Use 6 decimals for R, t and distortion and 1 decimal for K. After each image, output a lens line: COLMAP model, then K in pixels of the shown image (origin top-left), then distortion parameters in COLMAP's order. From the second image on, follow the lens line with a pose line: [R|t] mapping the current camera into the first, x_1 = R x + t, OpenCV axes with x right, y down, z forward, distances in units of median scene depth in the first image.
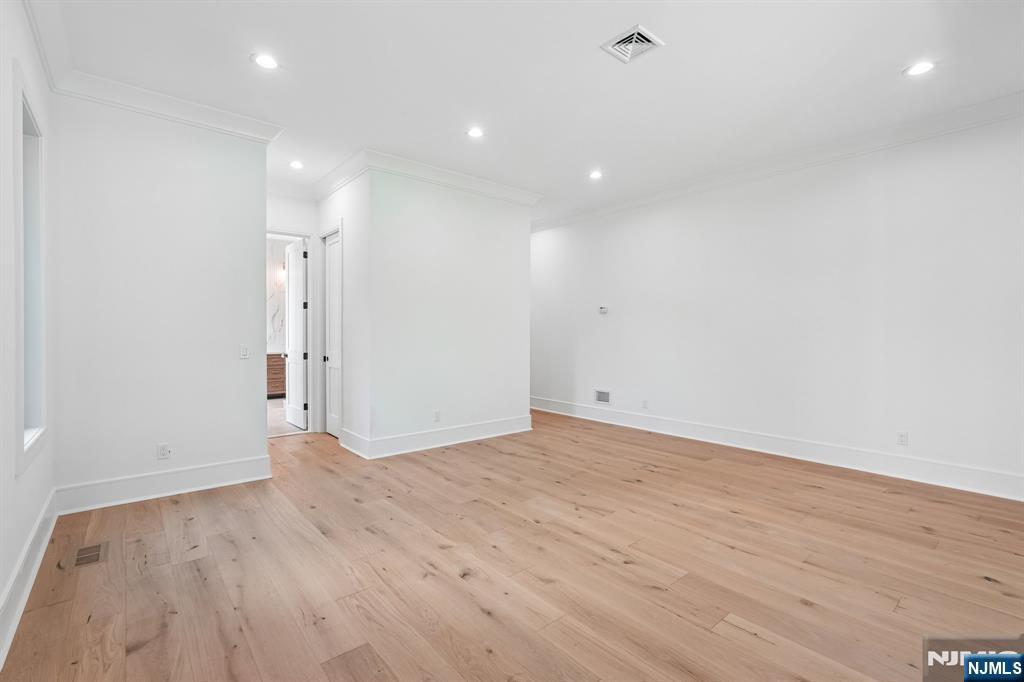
lens RADIAL K [[463.8, 0, 512.0], [0, 463.8, 341.0], [0, 0, 1]] dist [-0.005744, -0.000012]
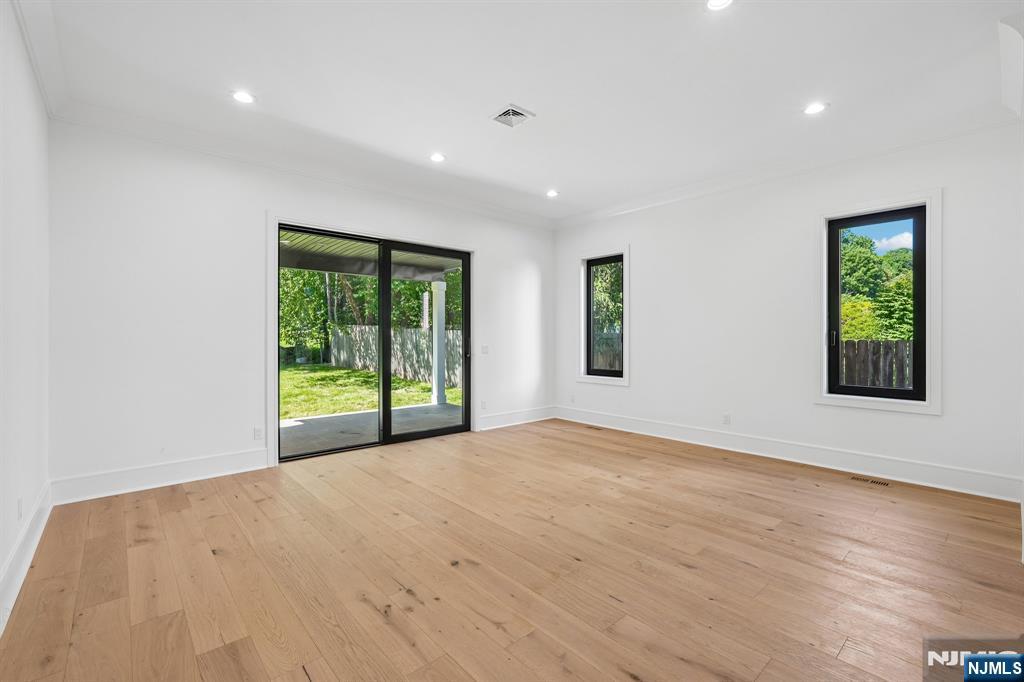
lens RADIAL K [[463.8, 0, 512.0], [0, 463.8, 341.0], [0, 0, 1]] dist [-0.005744, -0.000012]
pose [[-0.999508, -0.001138, -0.031352, 0.260052], [-0.001987, 0.999632, 0.027056, -0.035637], [0.031310, 0.027105, -0.999142, 1.998094]]
